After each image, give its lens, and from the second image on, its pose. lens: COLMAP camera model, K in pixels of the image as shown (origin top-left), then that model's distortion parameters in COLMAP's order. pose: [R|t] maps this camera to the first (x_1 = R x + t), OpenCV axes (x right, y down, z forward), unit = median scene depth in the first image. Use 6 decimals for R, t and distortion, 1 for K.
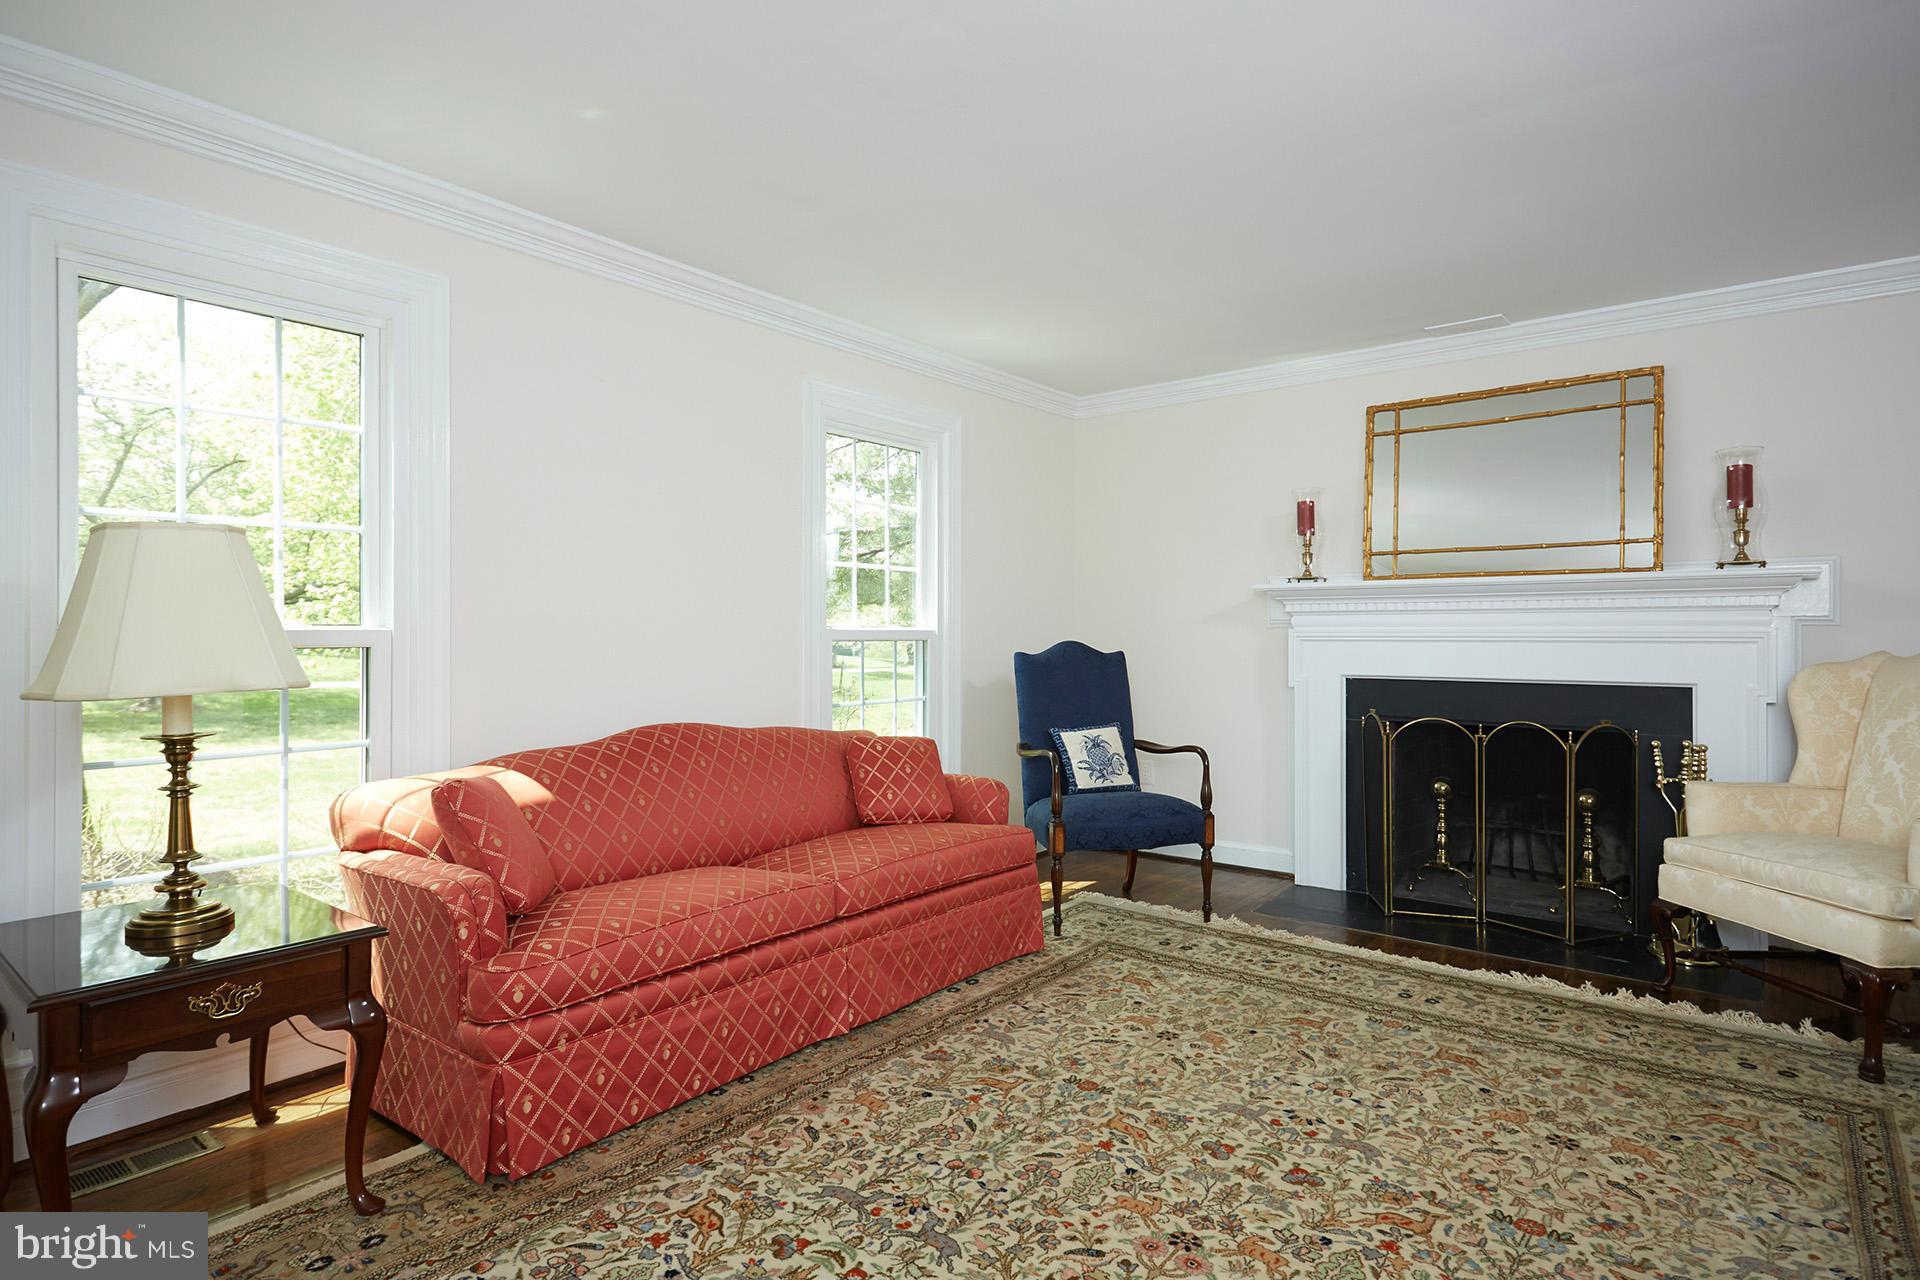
lens RADIAL K [[1013.7, 0, 960.0], [0, 1013.7, 640.0], [0, 0, 1]] dist [0.011330, -0.001850]
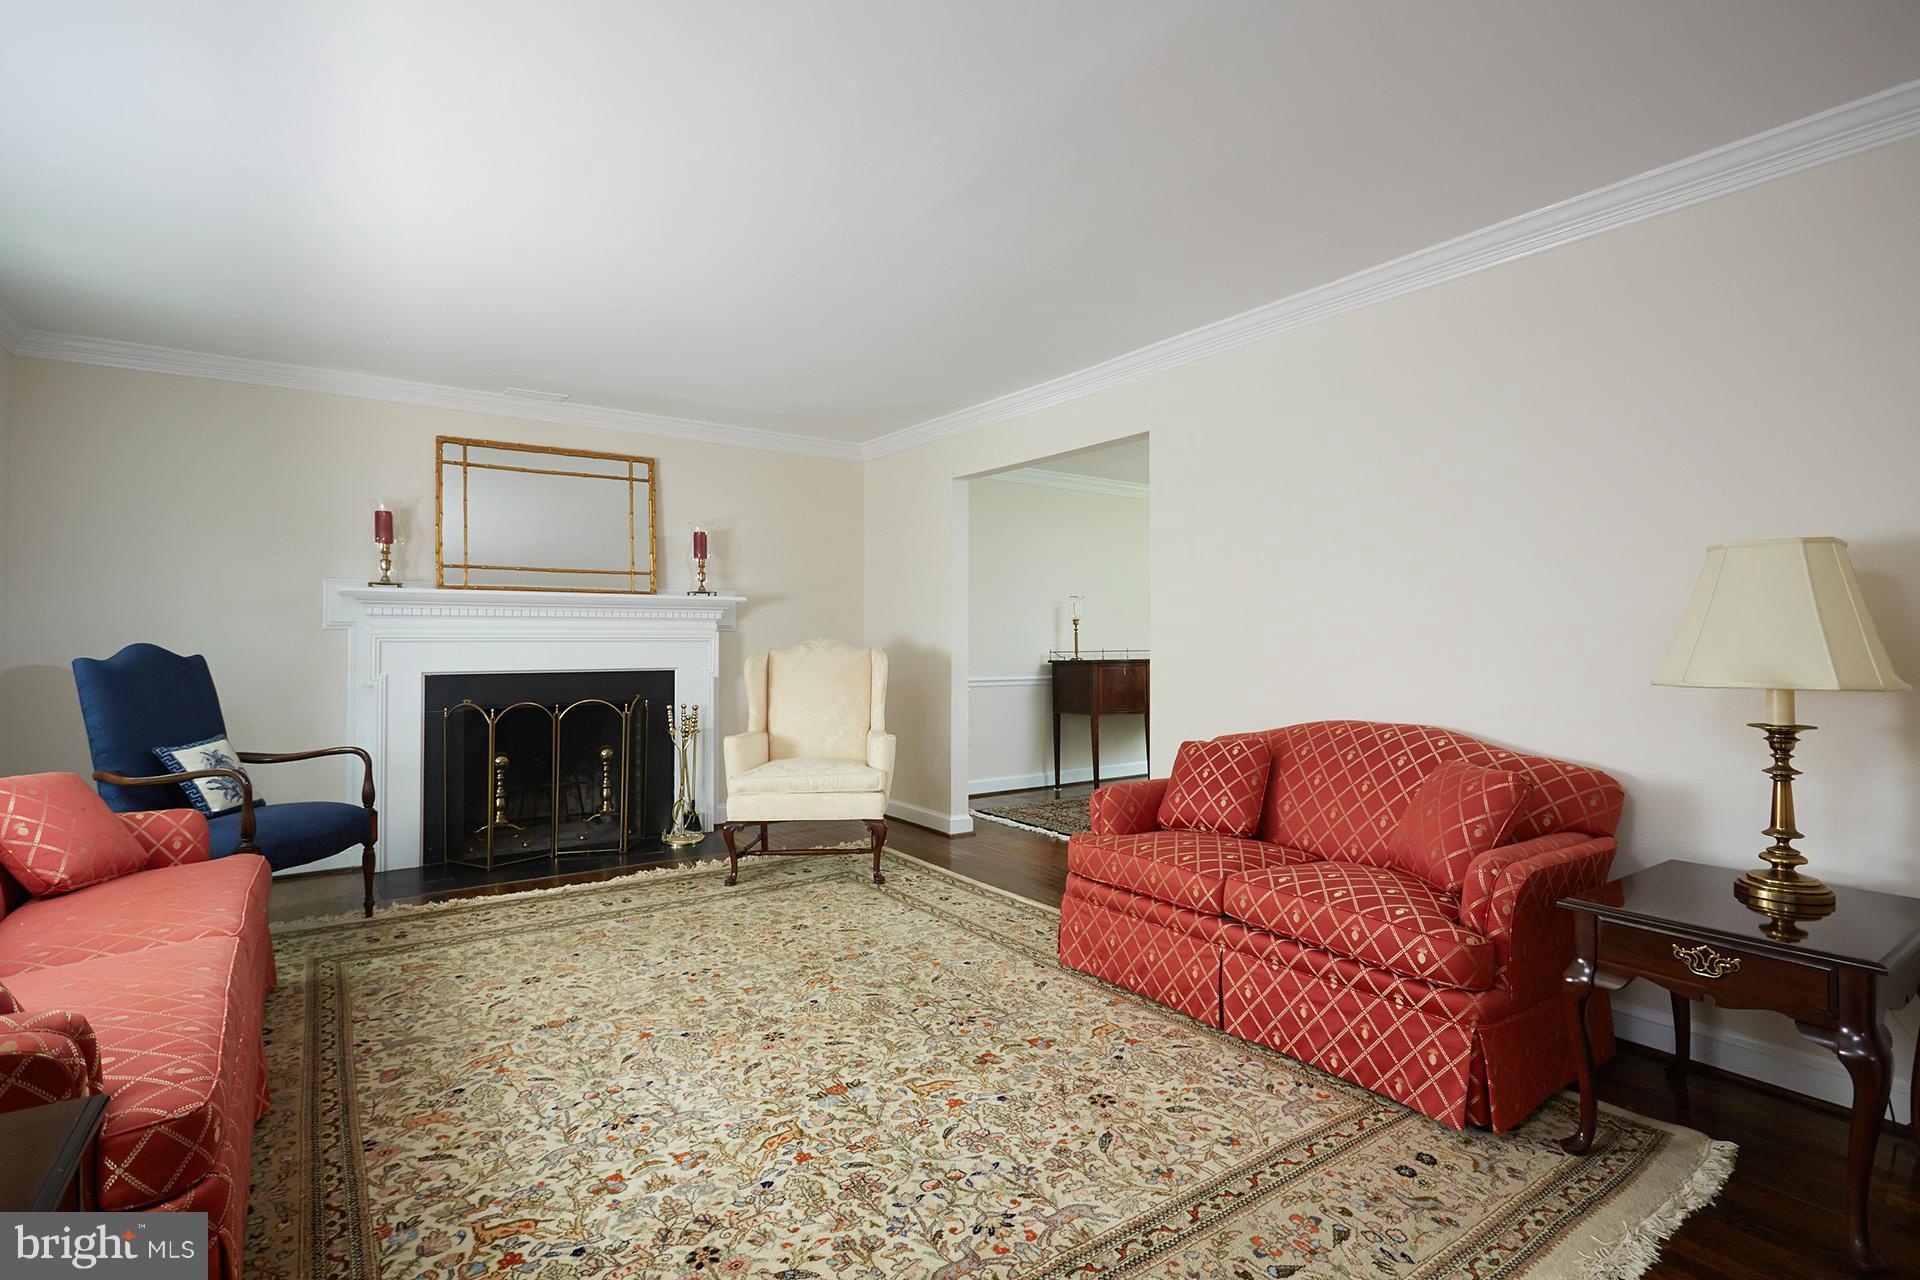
lens RADIAL K [[930.5, 0, 960.0], [0, 930.5, 640.0], [0, 0, 1]] dist [0.004076, -0.000298]
pose [[0.285202, -0.002538, 0.958464, -0.615249], [0.005075, 0.999986, 0.001138, 0.001290], [-0.958454, 0.004540, 0.285211, 0.203821]]
